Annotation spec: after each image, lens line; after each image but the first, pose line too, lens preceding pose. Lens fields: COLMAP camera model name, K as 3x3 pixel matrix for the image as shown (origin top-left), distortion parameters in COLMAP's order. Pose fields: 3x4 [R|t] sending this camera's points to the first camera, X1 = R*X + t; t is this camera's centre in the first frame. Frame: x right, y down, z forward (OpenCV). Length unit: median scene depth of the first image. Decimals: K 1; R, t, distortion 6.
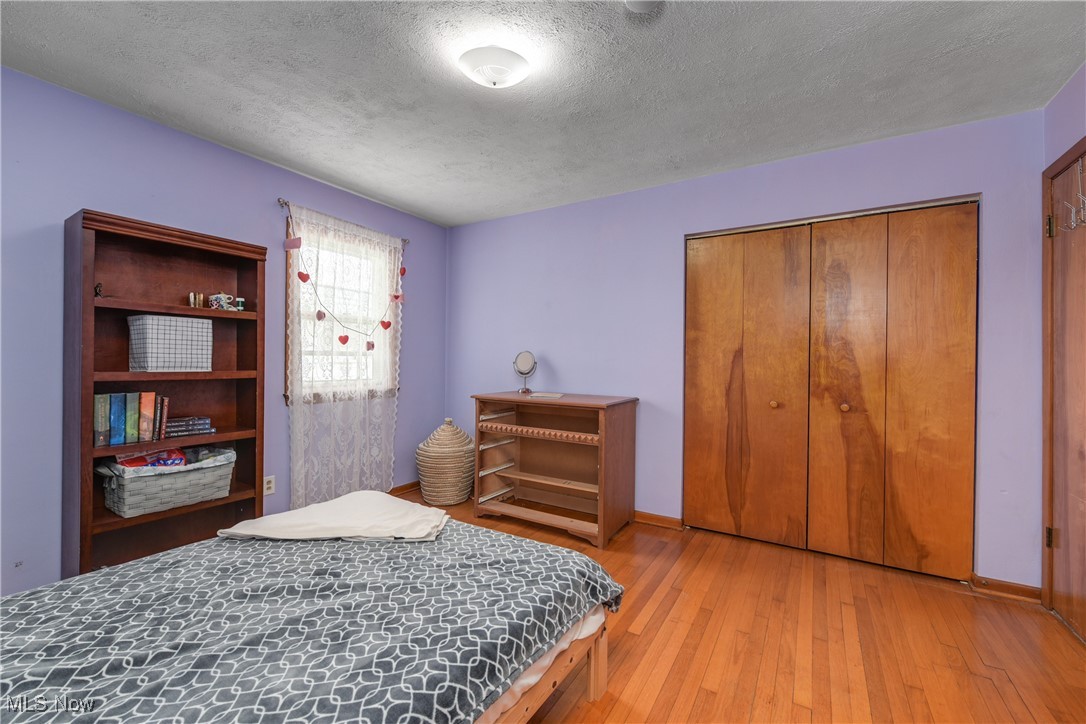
lens RADIAL K [[461.0, 0, 538.7], [0, 461.0, 357.2], [0, 0, 1]] dist [-0.001655, -0.000636]
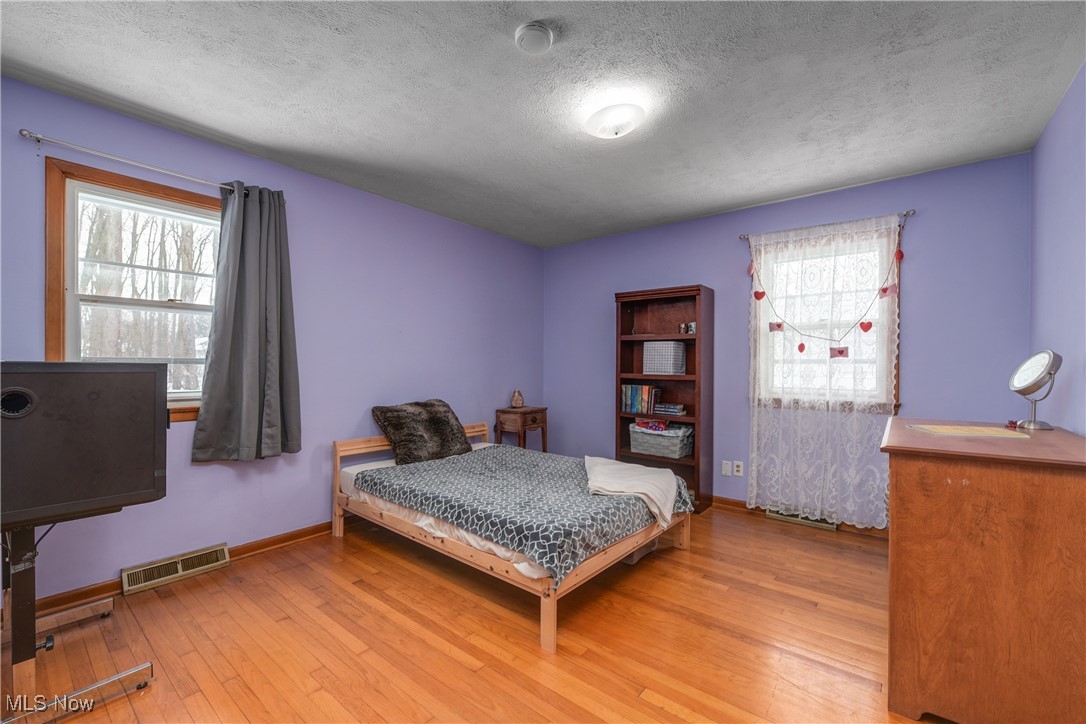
lens RADIAL K [[461.0, 0, 536.9], [0, 461.0, 359.8], [0, 0, 1]] dist [-0.001655, -0.000636]
pose [[-0.160119, -0.012831, -0.987014, 1.024148], [0.003350, 0.999903, -0.013542, 0.000100], [0.987092, -0.005475, -0.160061, 0.926871]]
